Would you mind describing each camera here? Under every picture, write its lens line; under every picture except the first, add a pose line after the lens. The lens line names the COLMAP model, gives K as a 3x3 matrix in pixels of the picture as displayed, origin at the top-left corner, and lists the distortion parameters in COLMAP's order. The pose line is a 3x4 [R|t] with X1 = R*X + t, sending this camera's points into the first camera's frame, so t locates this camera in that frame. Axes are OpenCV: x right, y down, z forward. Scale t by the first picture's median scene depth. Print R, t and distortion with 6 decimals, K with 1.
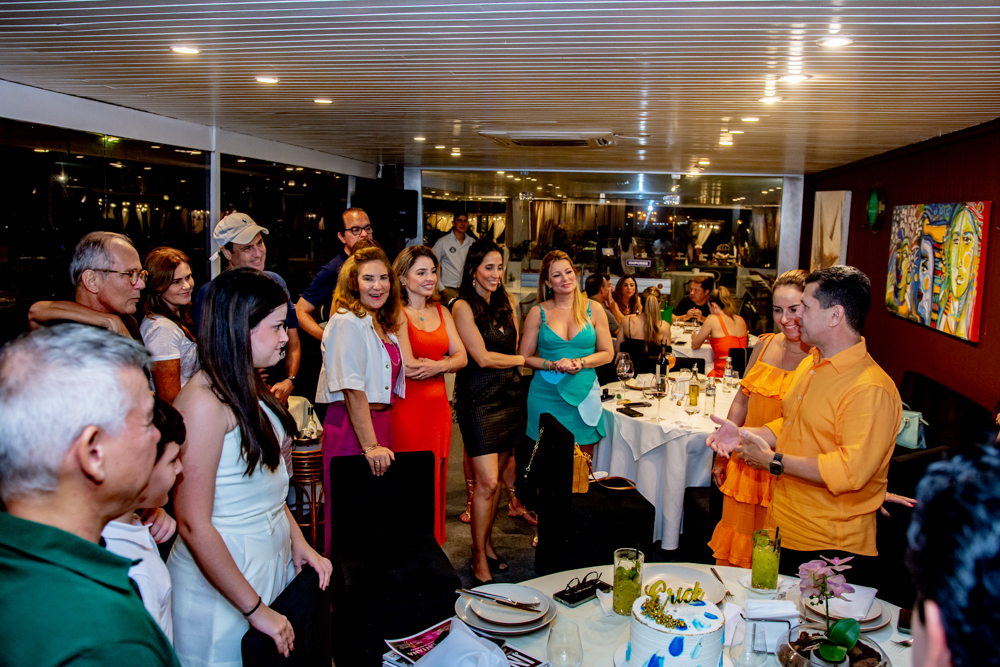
lens RADIAL K [[784.6, 0, 494.7], [0, 784.6, 306.3], [0, 0, 1]] dist [-0.080425, 0.056485]
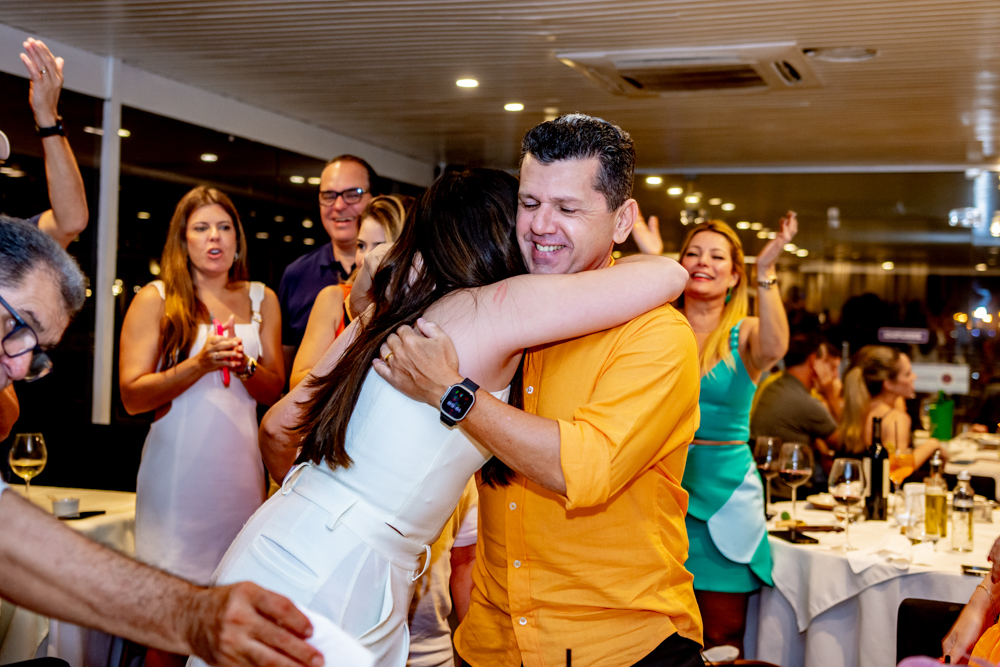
lens RADIAL K [[1344.8, 0, 500.2], [0, 1344.8, 289.8], [0, 0, 1]] dist [0.123447, 0.000000]
pose [[0.987166, 0.001593, -0.159690, 0.103674], [-0.023698, 0.990340, -0.136619, 0.084249], [0.157930, 0.138650, 0.977668, 0.072366]]
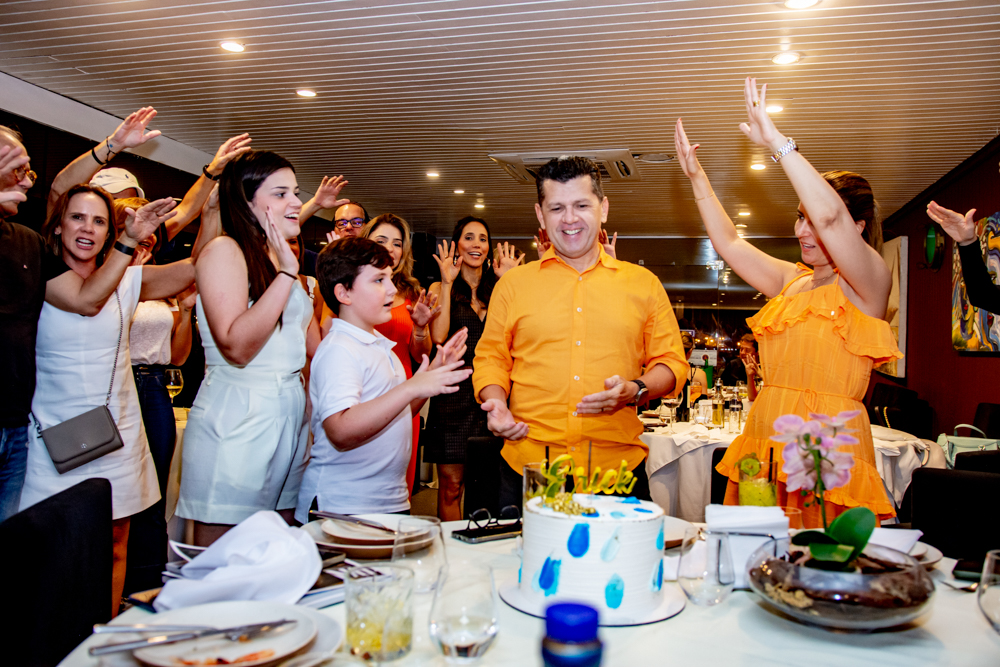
lens RADIAL K [[784.6, 0, 498.5], [0, 784.6, 311.4], [0, 0, 1]] dist [-0.080425, 0.056485]
pose [[0.996748, -0.000074, -0.080577, 0.073871], [-0.012464, 0.987820, -0.155098, 0.118424], [0.079608, 0.155598, 0.984607, 0.111129]]
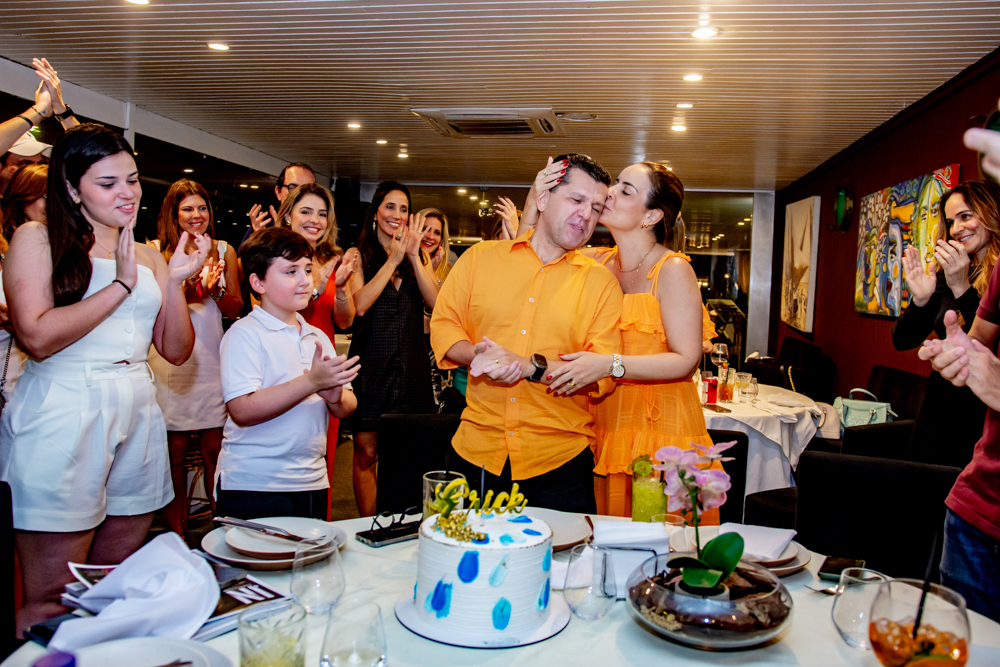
lens RADIAL K [[784.6, 0, 498.9], [0, 784.6, 307.8], [0, 0, 1]] dist [-0.080425, 0.056485]
pose [[0.999852, 0.012604, 0.011719, 0.083811], [-0.011647, 0.996850, -0.078454, 0.089920], [-0.012671, 0.078306, 0.996849, 0.103177]]
